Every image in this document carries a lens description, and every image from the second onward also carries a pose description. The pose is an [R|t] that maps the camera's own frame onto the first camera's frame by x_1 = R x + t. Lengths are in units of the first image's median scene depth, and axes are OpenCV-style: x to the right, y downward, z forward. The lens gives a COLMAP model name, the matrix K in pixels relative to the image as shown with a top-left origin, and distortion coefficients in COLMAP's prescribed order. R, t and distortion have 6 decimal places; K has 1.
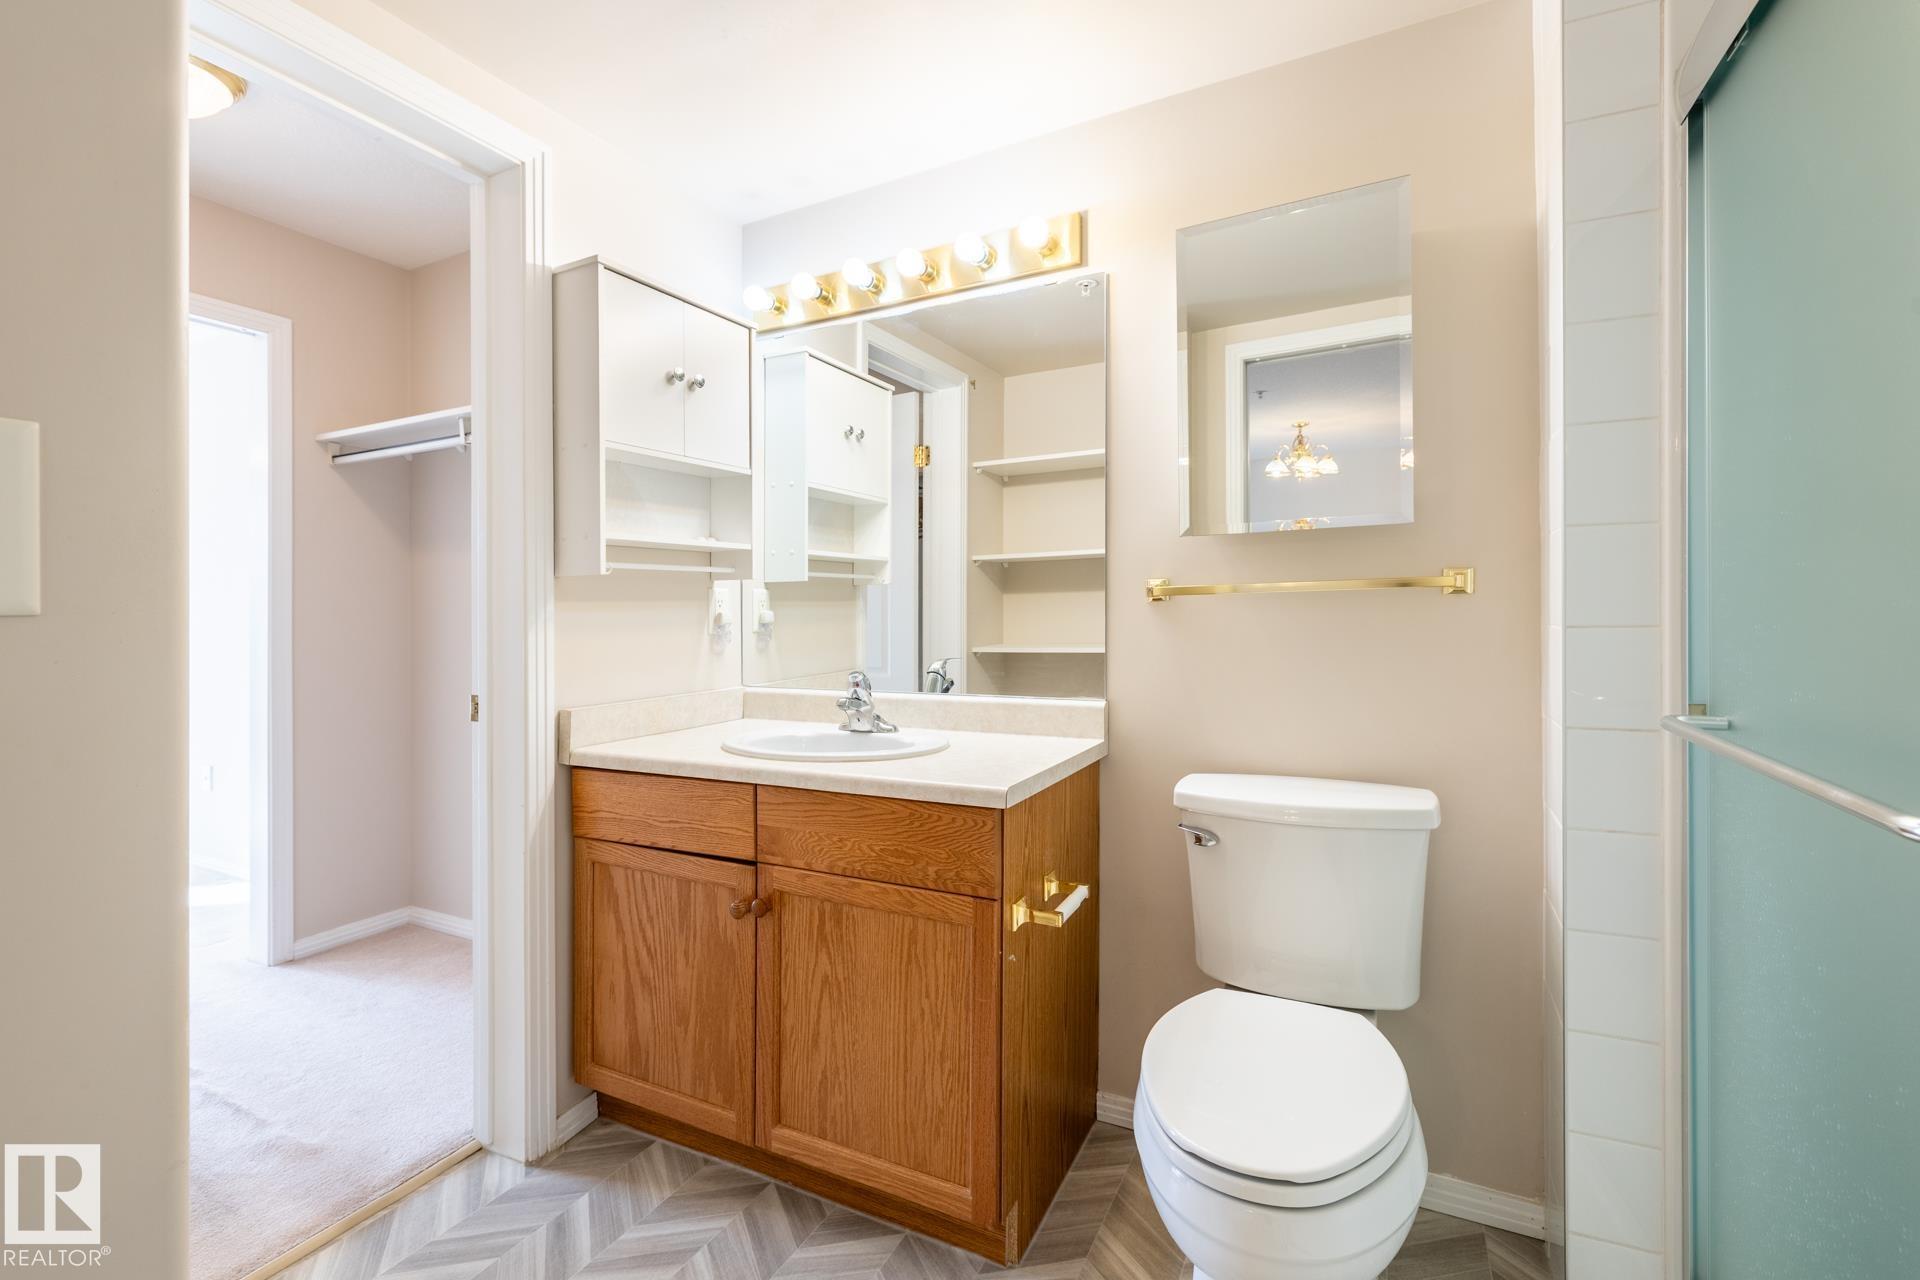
lens RADIAL K [[818.1, 0, 961.7], [0, 818.1, 639.4], [0, 0, 1]] dist [-0.004912, 0.000295]
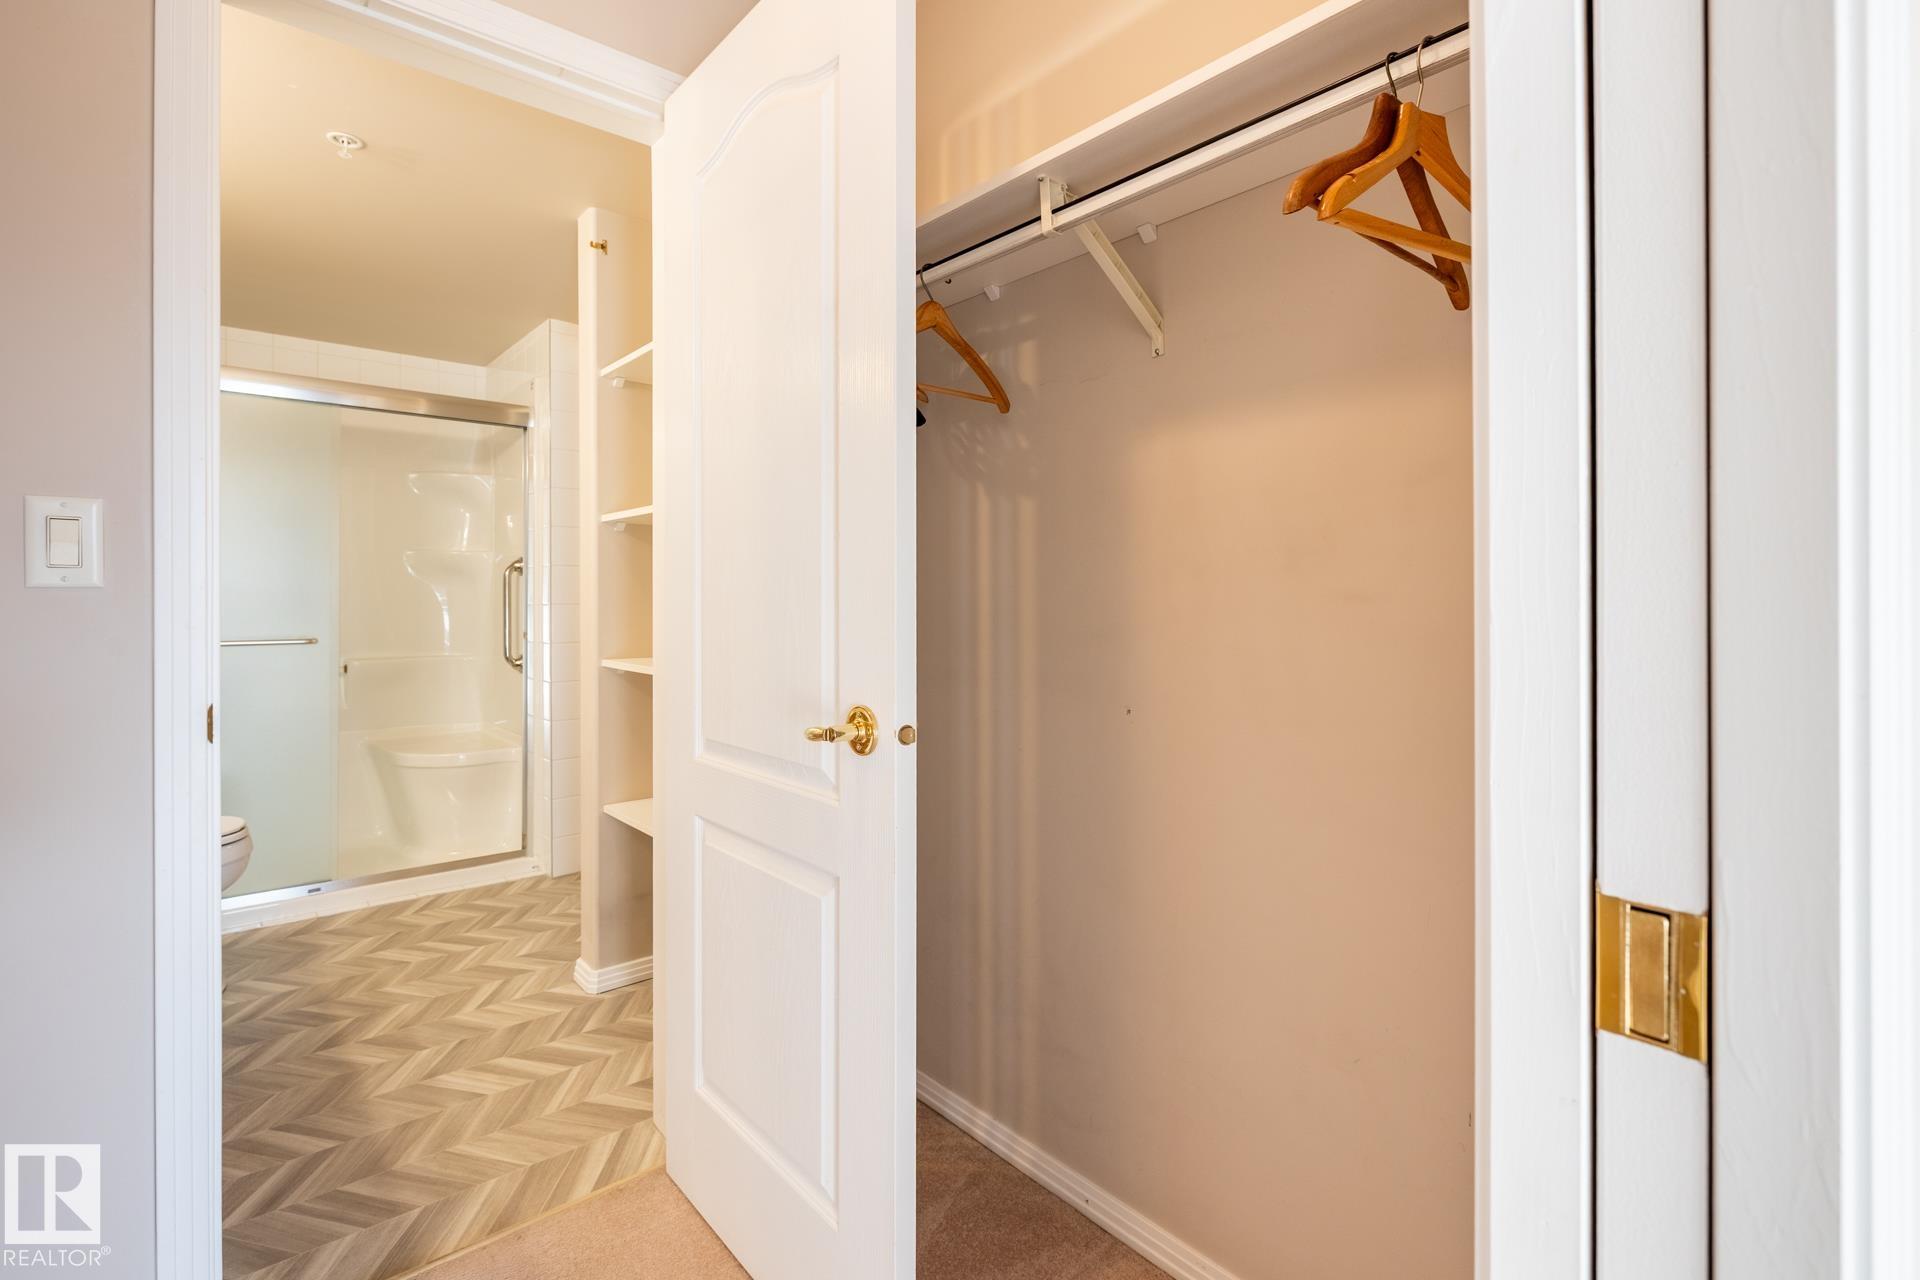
lens RADIAL K [[818.1, 0, 958.6], [0, 818.1, 639.6], [0, 0, 1]] dist [-0.004912, 0.000295]
pose [[-0.944135, 0.001468, 0.329555, -1.699342], [0.001832, 0.999998, 0.000792, 0.015359], [-0.329553, 0.001352, -0.944136, 1.733034]]
